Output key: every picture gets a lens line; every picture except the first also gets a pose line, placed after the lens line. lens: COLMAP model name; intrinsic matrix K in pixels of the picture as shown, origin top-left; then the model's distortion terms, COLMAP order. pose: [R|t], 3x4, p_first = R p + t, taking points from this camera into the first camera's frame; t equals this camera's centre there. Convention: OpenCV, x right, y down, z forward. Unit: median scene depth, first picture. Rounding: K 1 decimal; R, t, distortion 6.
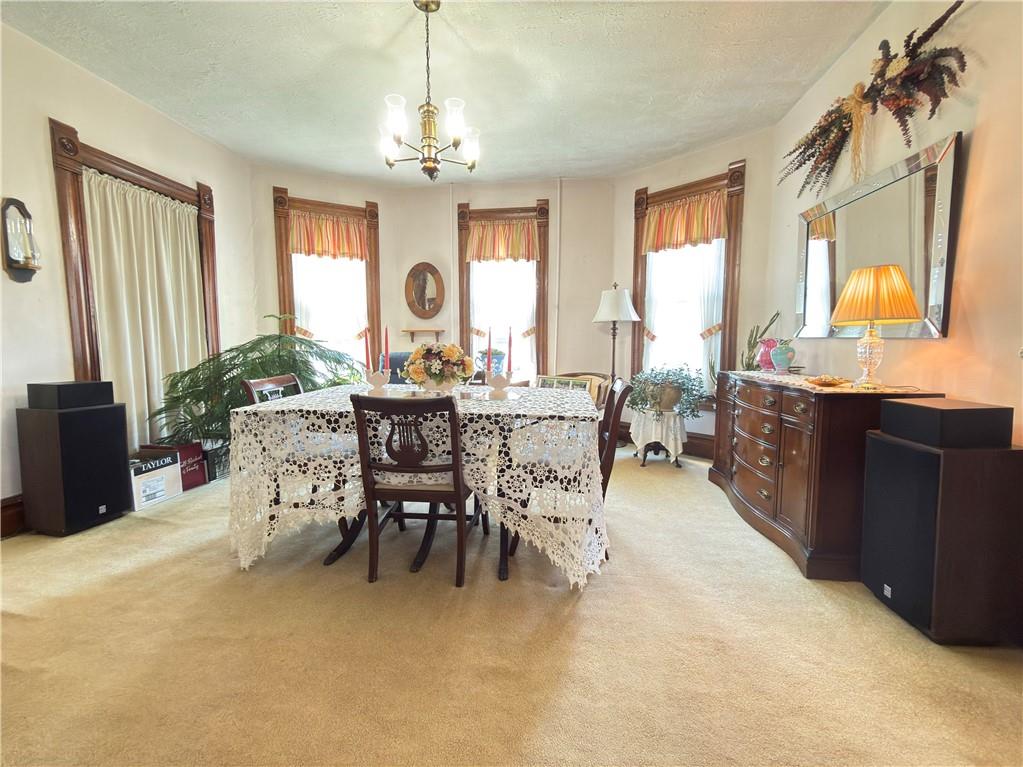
lens RADIAL K [[409.3, 0, 514.4], [0, 409.3, 383.0], [0, 0, 1]] dist [-0.002467, 0.000184]
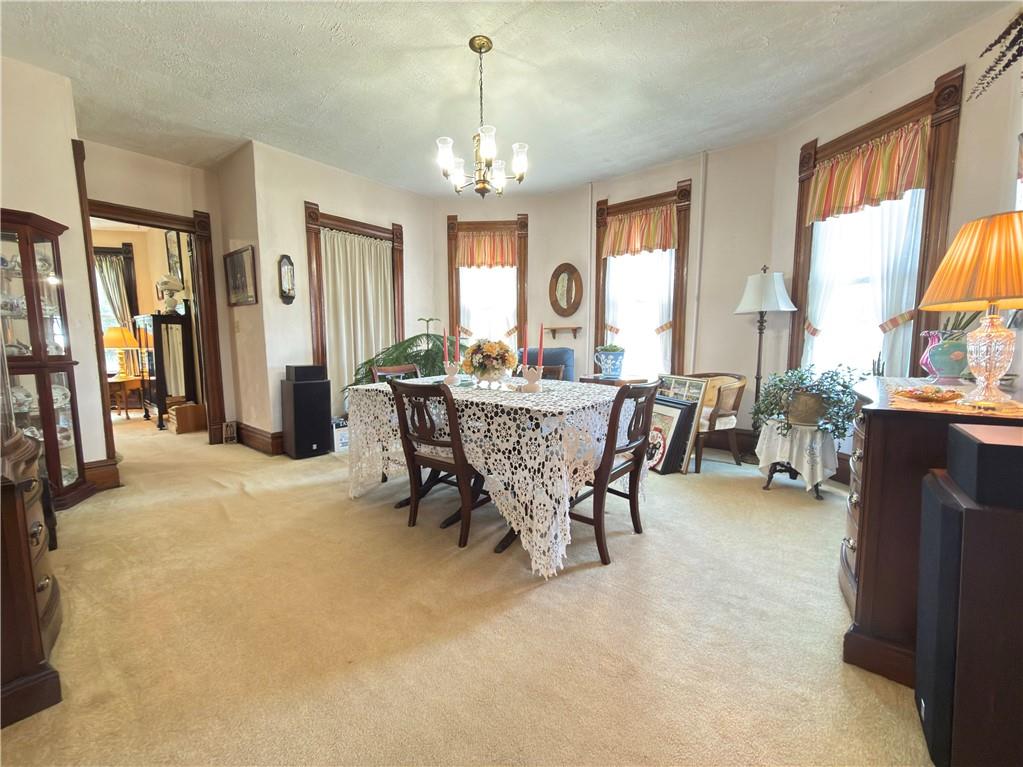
lens RADIAL K [[409.3, 0, 509.3], [0, 409.3, 384.0], [0, 0, 1]] dist [-0.002467, 0.000184]
pose [[0.850253, 0.051976, -0.523802, 0.307752], [-0.045905, 0.998643, 0.024579, -0.003301], [0.524369, 0.003147, 0.851485, 0.035639]]
